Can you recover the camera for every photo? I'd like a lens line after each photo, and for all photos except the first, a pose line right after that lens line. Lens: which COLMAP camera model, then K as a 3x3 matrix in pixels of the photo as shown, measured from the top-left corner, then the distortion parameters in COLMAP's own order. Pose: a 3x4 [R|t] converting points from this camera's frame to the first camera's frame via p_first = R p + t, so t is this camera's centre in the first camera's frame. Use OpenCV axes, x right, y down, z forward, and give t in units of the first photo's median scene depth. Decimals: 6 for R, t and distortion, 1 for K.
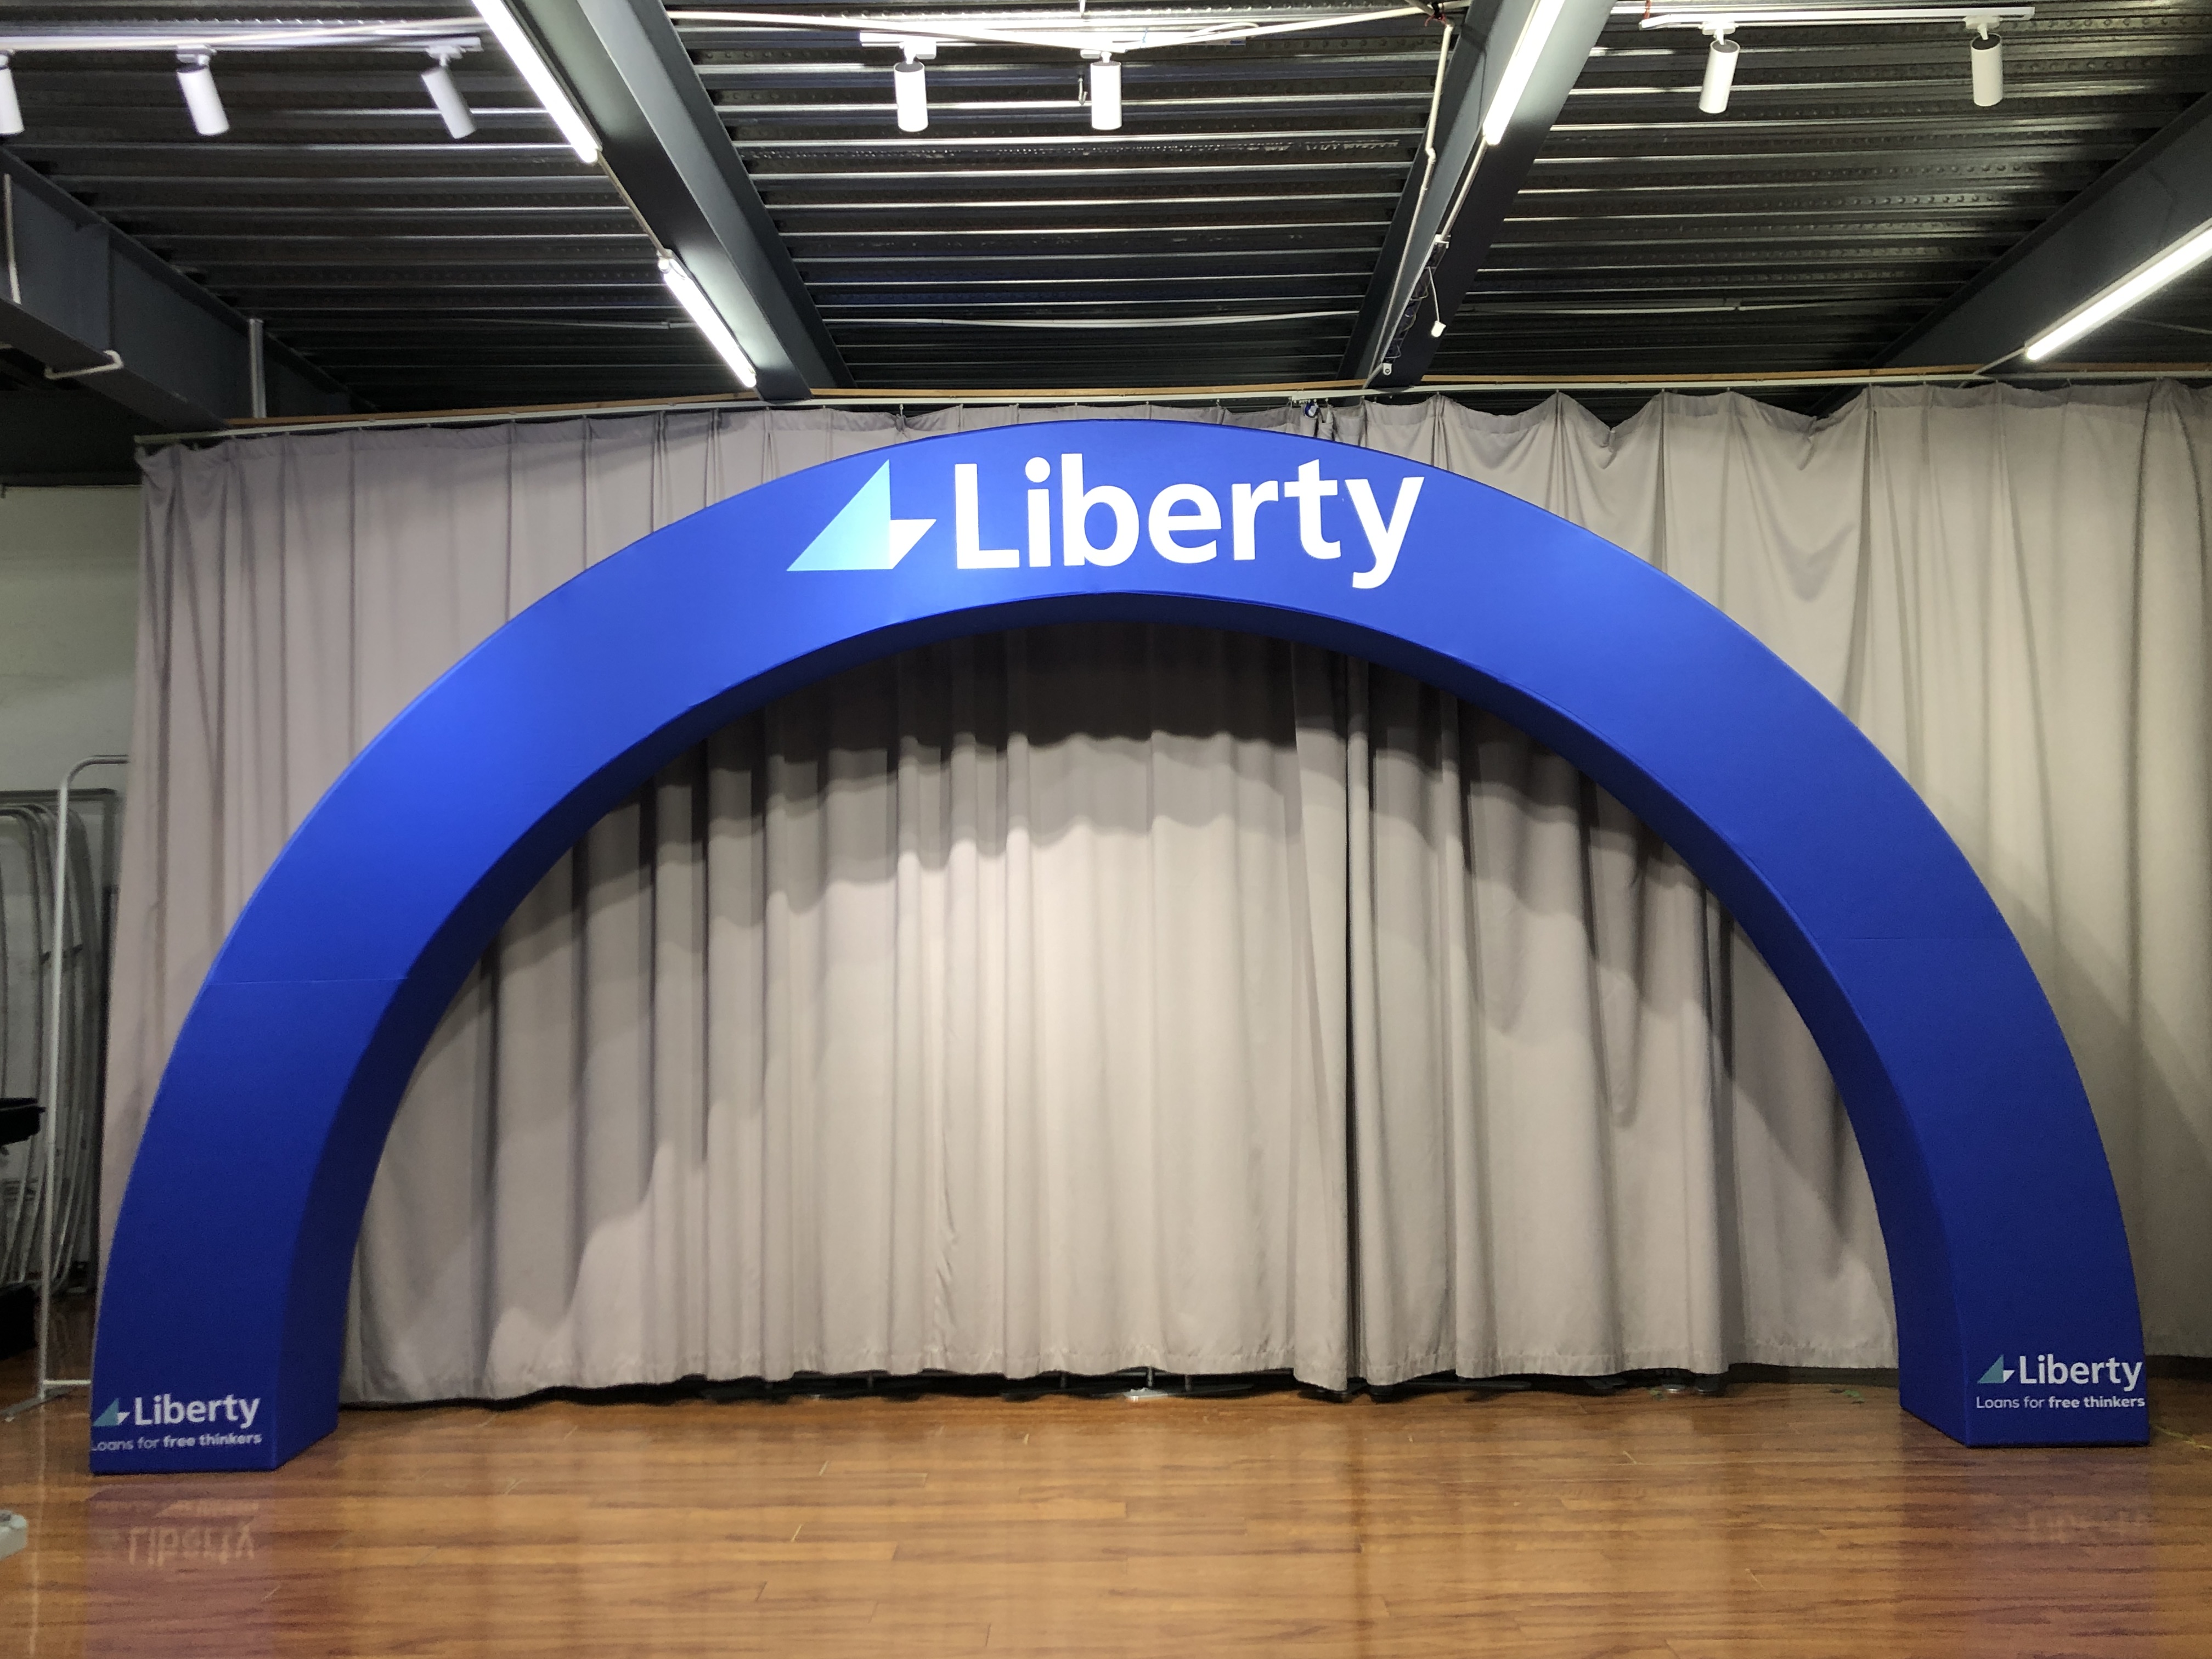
lens RADIAL K [[2059.4, 0, 1118.6], [0, 2059.4, 807.9], [0, 0, 1]] dist [0.004080, 0.000000]
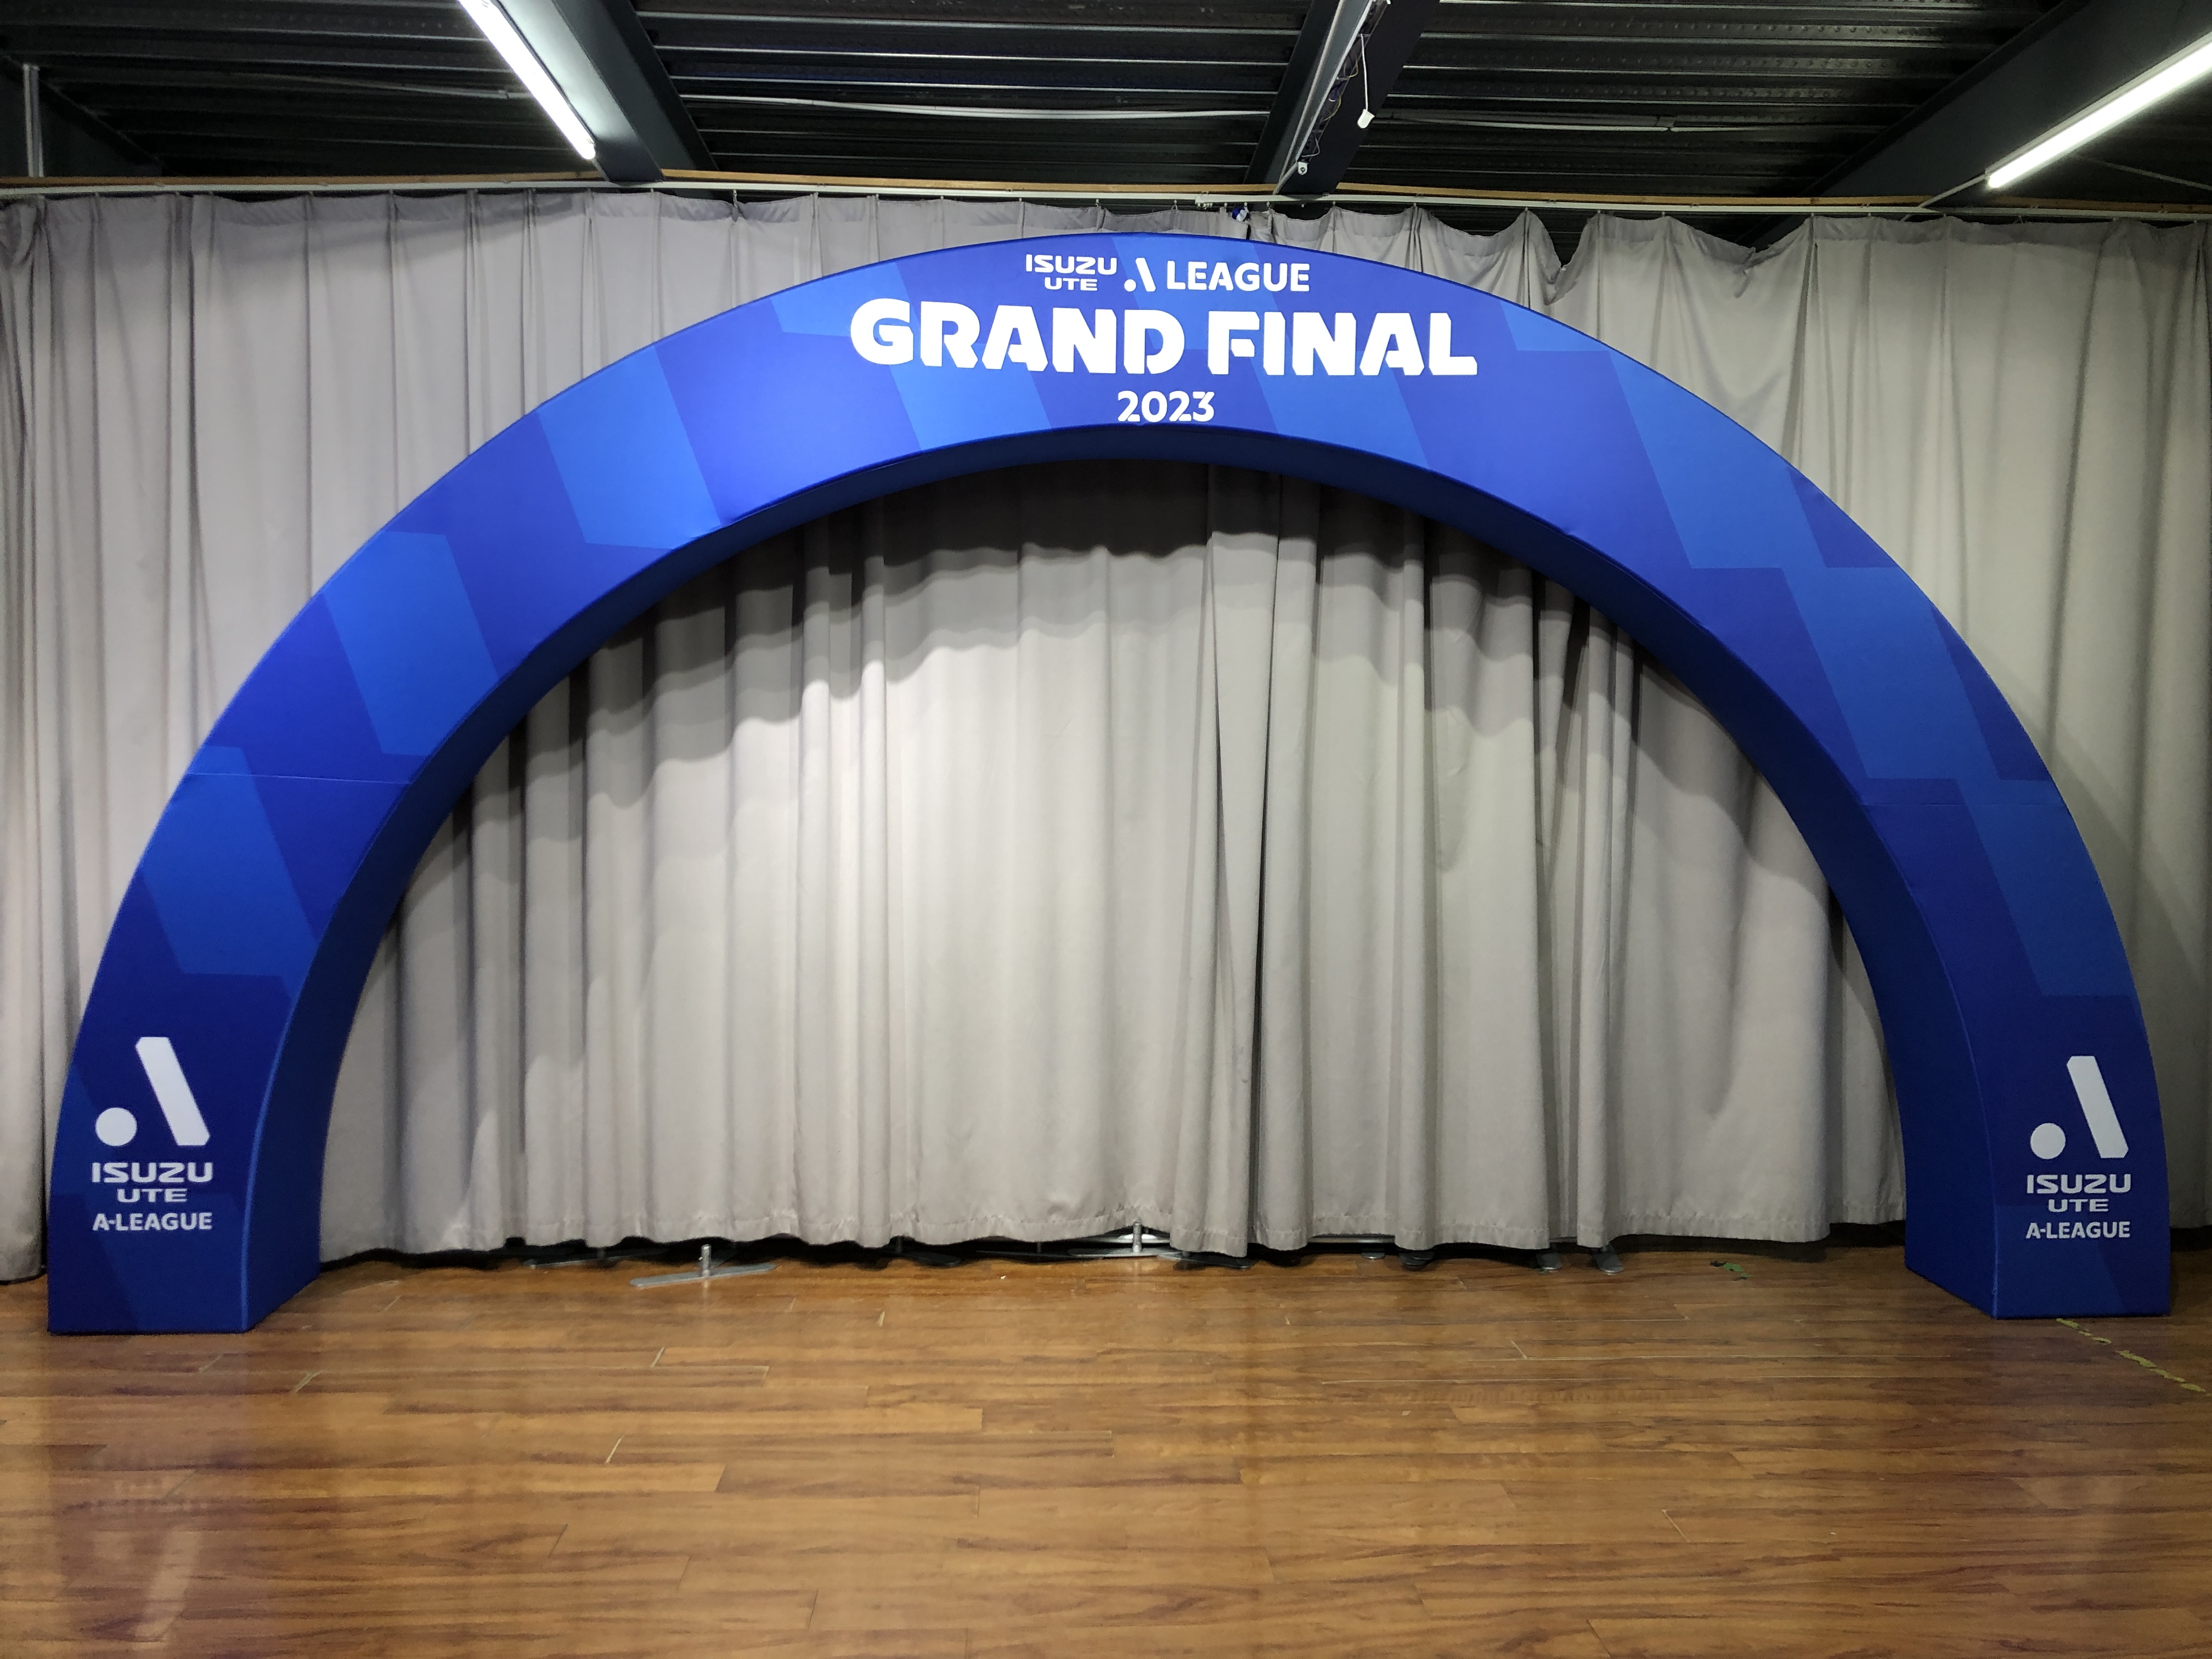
lens RADIAL K [[1808.4, 0, 1119.1], [0, 1808.4, 801.6], [0, 0, 1]] dist [0.005772, -0.001688]
pose [[0.997989, 0.021423, 0.059657, 0.009204], [-0.026808, 0.995491, 0.090994, -0.006539], [-0.057439, -0.092411, 0.994063, 0.204049]]
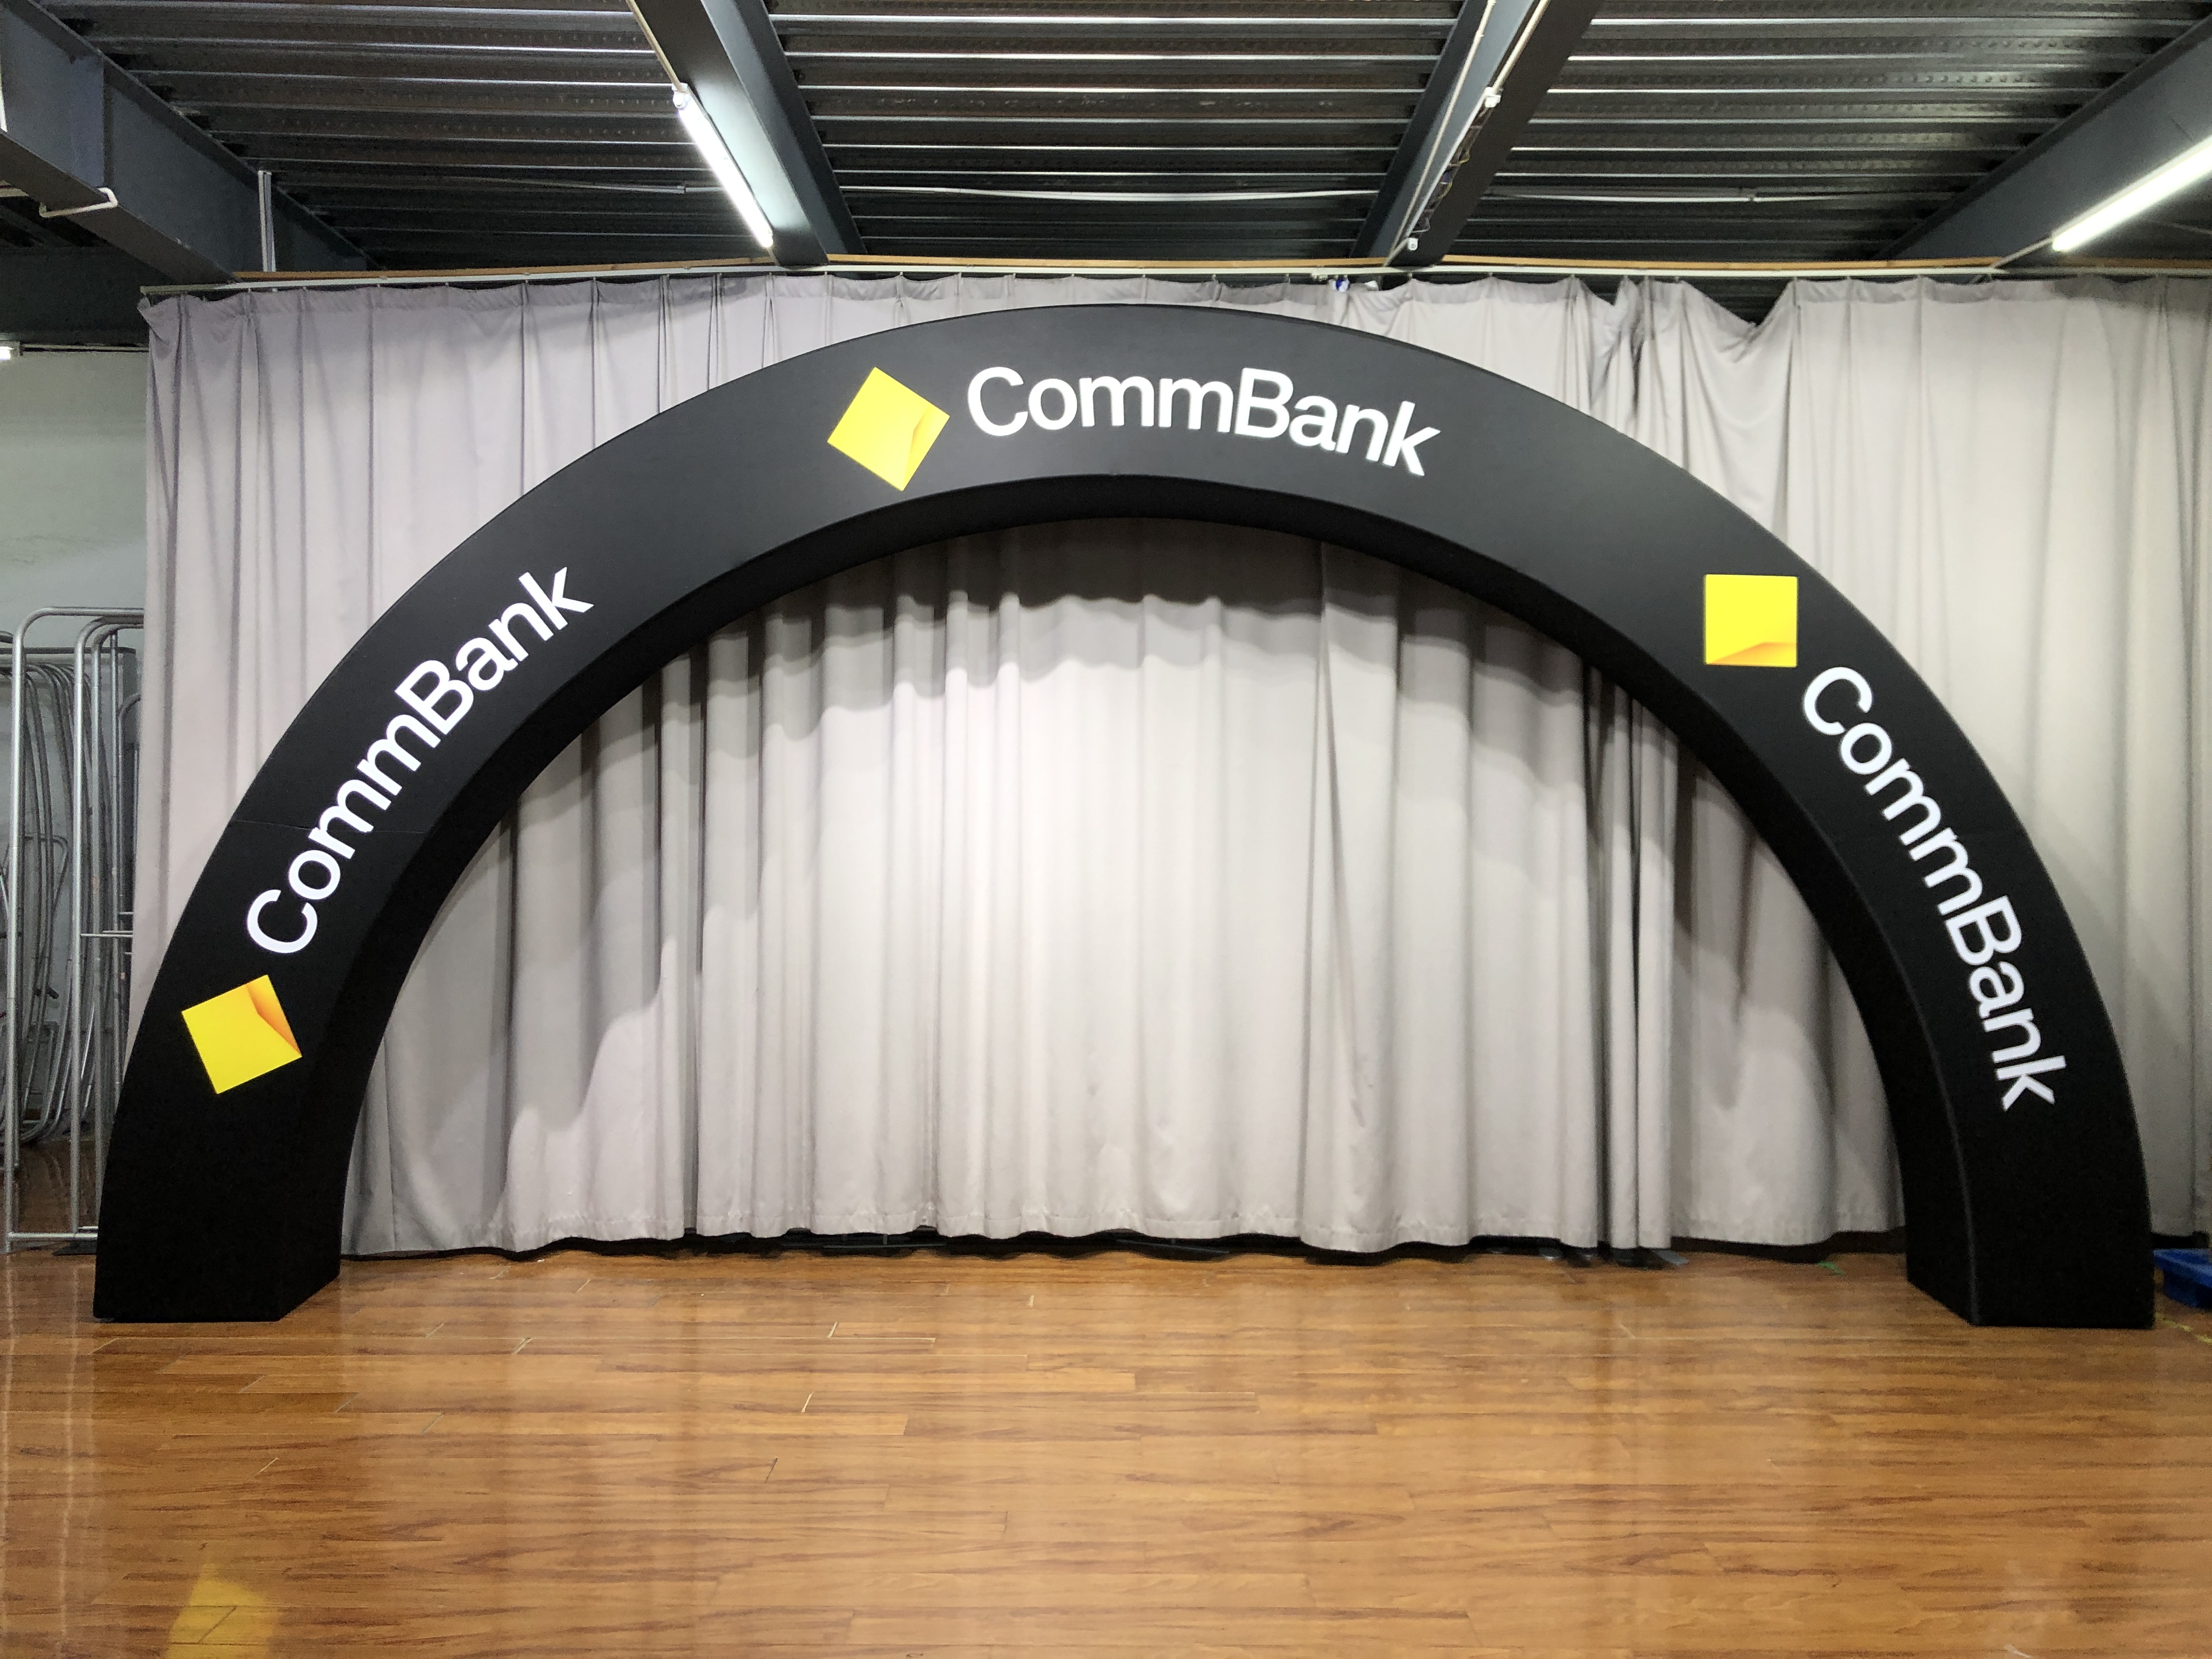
lens RADIAL K [[1808.4, 0, 1113.5], [0, 1808.4, 812.3], [0, 0, 1]] dist [0.005772, -0.001688]
pose [[0.999663, 0.018878, 0.017823, -0.025761], [-0.019990, 0.997721, 0.064439, 0.006927], [-0.016566, -0.064774, 0.997762, 0.127408]]
